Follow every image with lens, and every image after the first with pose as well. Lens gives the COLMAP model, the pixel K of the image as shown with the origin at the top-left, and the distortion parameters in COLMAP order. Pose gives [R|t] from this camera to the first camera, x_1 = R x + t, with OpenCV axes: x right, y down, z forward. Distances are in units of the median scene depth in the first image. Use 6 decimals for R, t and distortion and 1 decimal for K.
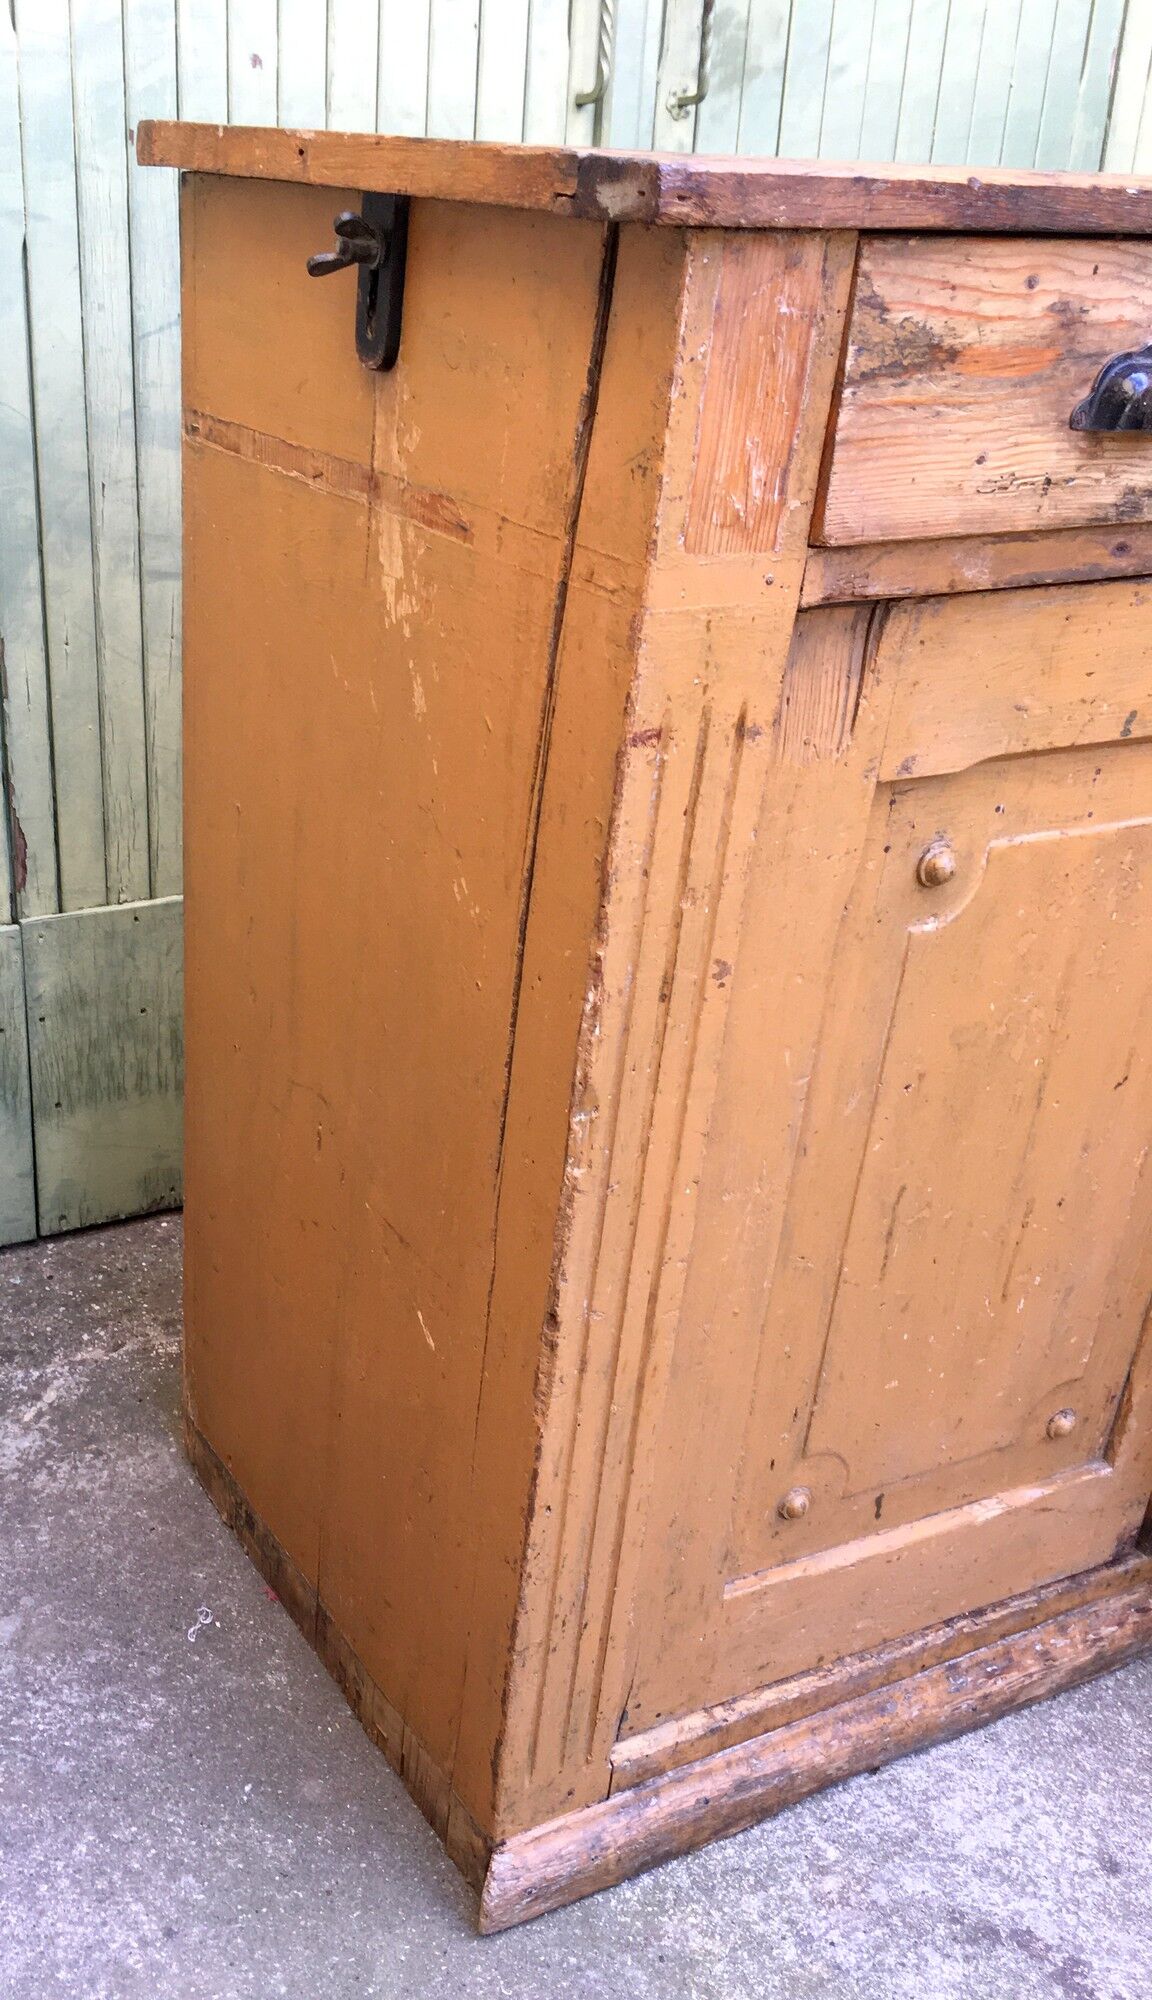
lens RADIAL K [[1874.3, 0, 341.9], [0, 1874.3, 1085.1], [0, 0, 1]] dist [0.020415, -0.007312]
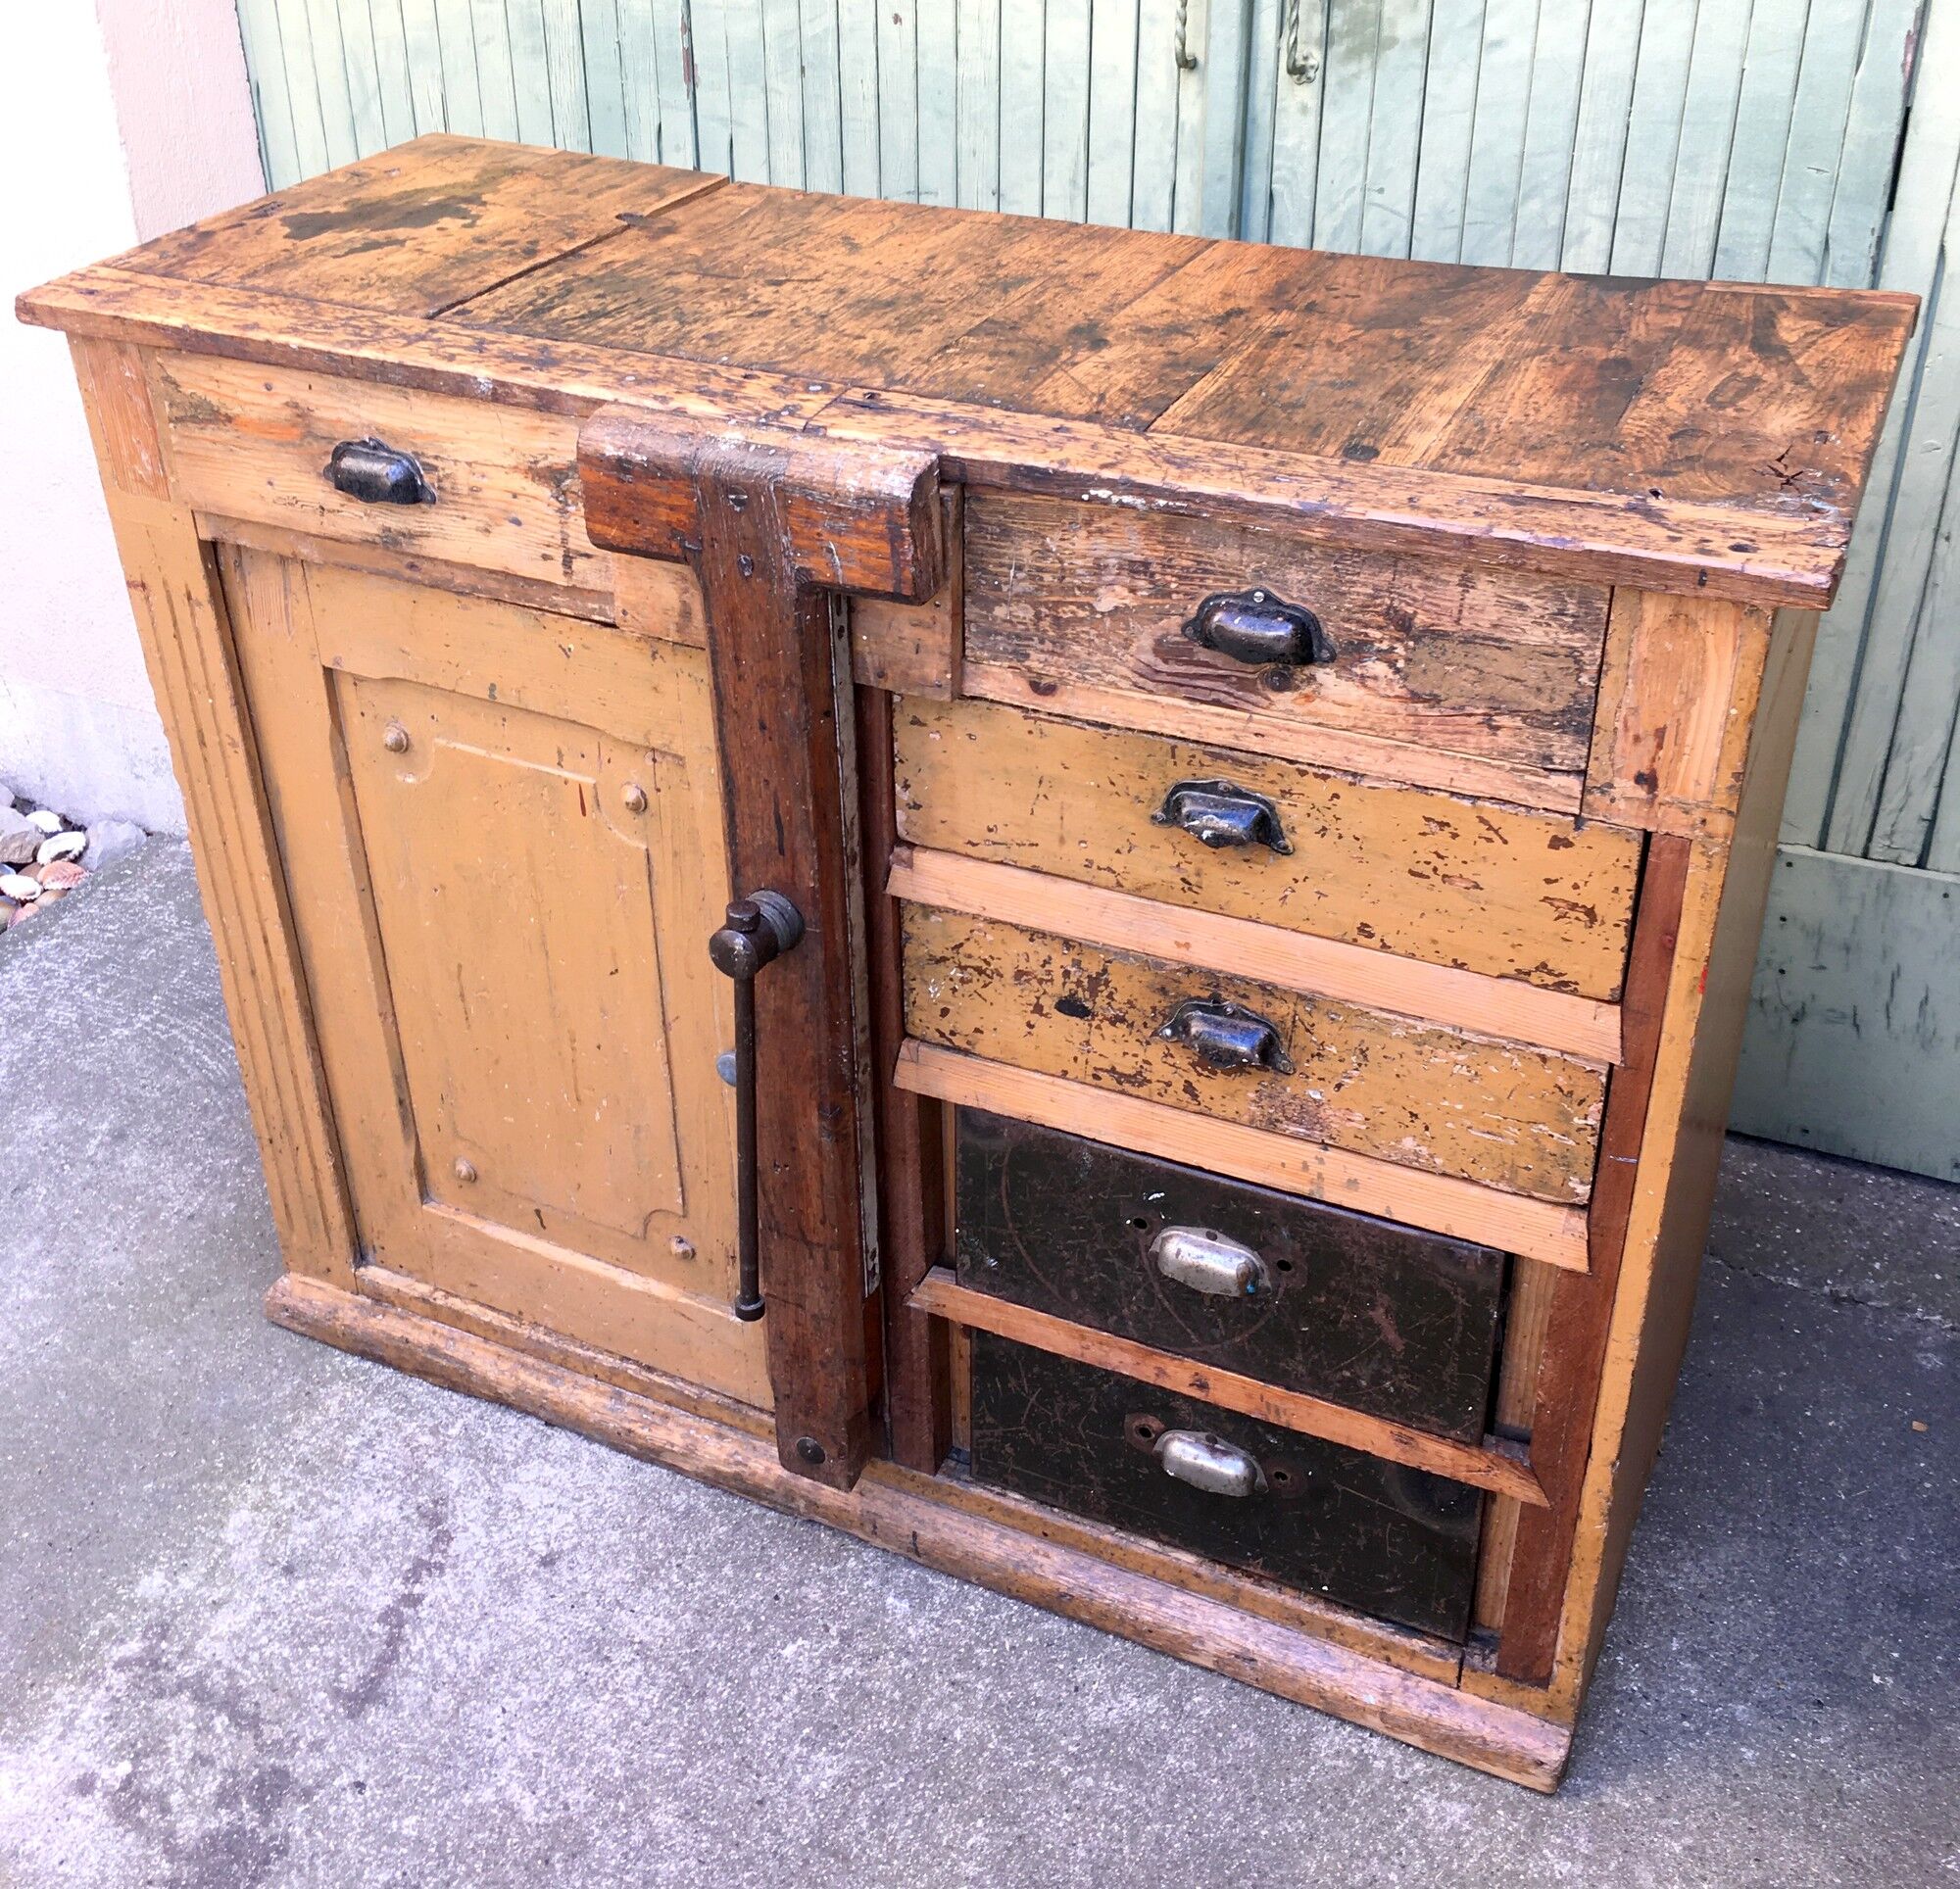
lens RADIAL K [[2256.6, 0, 956.0], [0, 2256.6, 833.5], [0, 0, 1]] dist [0.064603, -0.060060]
pose [[0.602503, 0.365459, -0.709527, 1.696615], [-0.330377, 0.923463, 0.195109, -0.490531], [0.726527, 0.116858, 0.677129, 0.119781]]
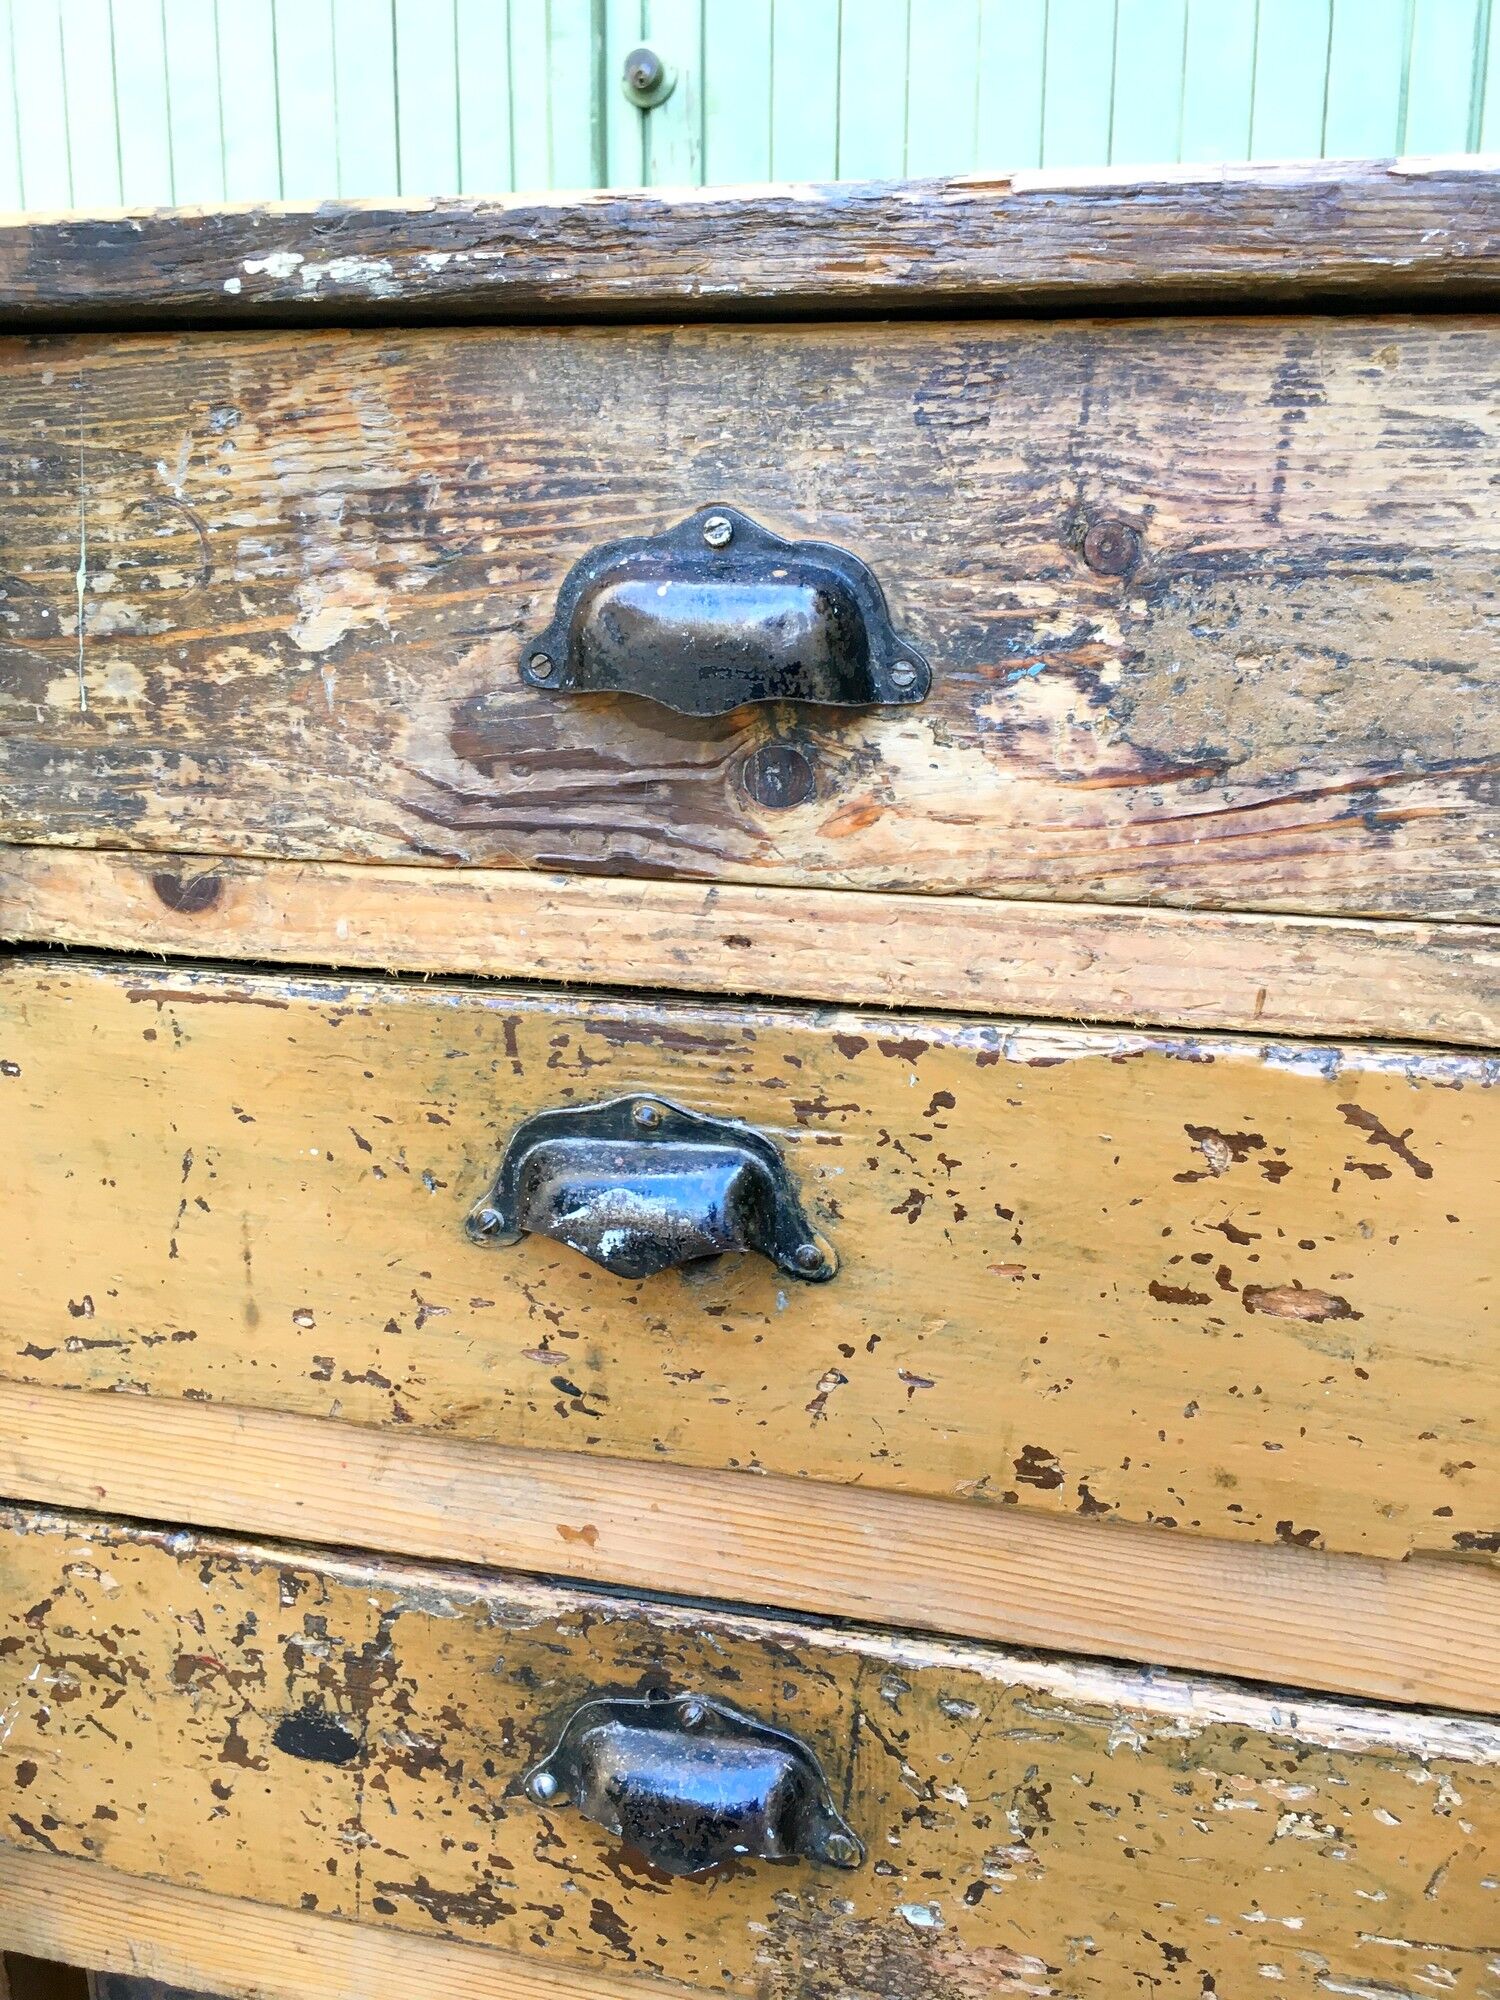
lens RADIAL K [[1718.7, 0, 740.4], [0, 1718.7, 1006.5], [0, 0, 1]] dist [0.084967, -0.142916]
pose [[0.743461, 0.146906, -0.652445, 1.117881], [-0.283855, 0.952658, -0.108950, -0.293990], [0.605551, 0.266200, 0.749964, 0.828674]]
